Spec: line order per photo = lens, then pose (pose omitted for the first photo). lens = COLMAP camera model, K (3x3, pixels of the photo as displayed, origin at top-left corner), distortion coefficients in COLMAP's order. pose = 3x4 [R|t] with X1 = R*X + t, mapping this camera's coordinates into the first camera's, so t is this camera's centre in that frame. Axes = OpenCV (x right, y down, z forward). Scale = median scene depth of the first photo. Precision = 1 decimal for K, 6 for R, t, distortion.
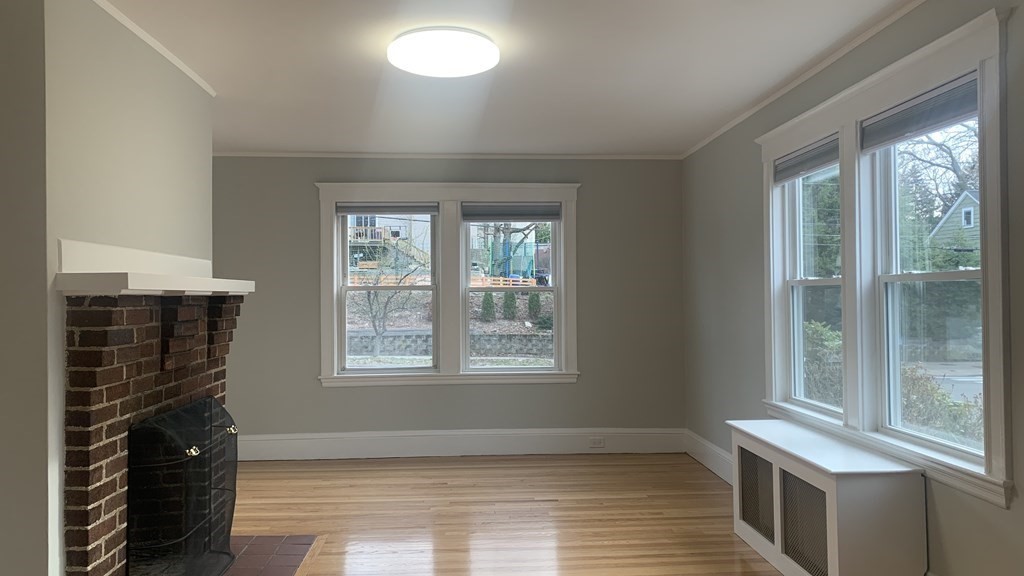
lens RADIAL K [[796.5, 0, 509.0], [0, 796.5, 277.8], [0, 0, 1]] dist [0.091392, -0.164301]
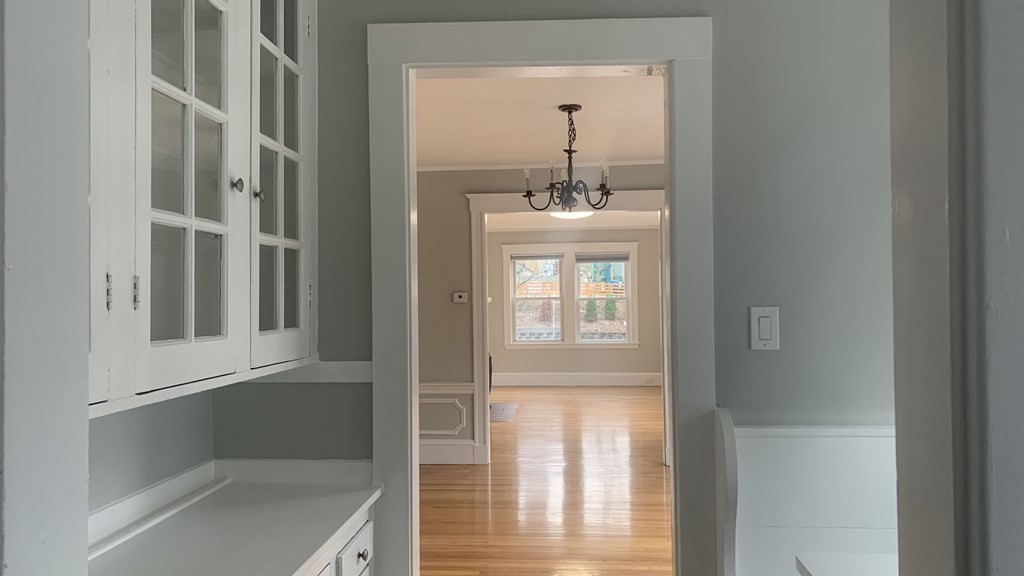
lens RADIAL K [[797.2, 0, 517.0], [0, 797.2, 281.9], [0, 0, 1]] dist [0.088080, -0.152861]
pose [[0.992861, -0.006759, -0.119087, 0.005206], [0.007047, 0.999973, 0.001996, -0.005795], [0.119070, -0.002821, 0.992882, -0.167968]]
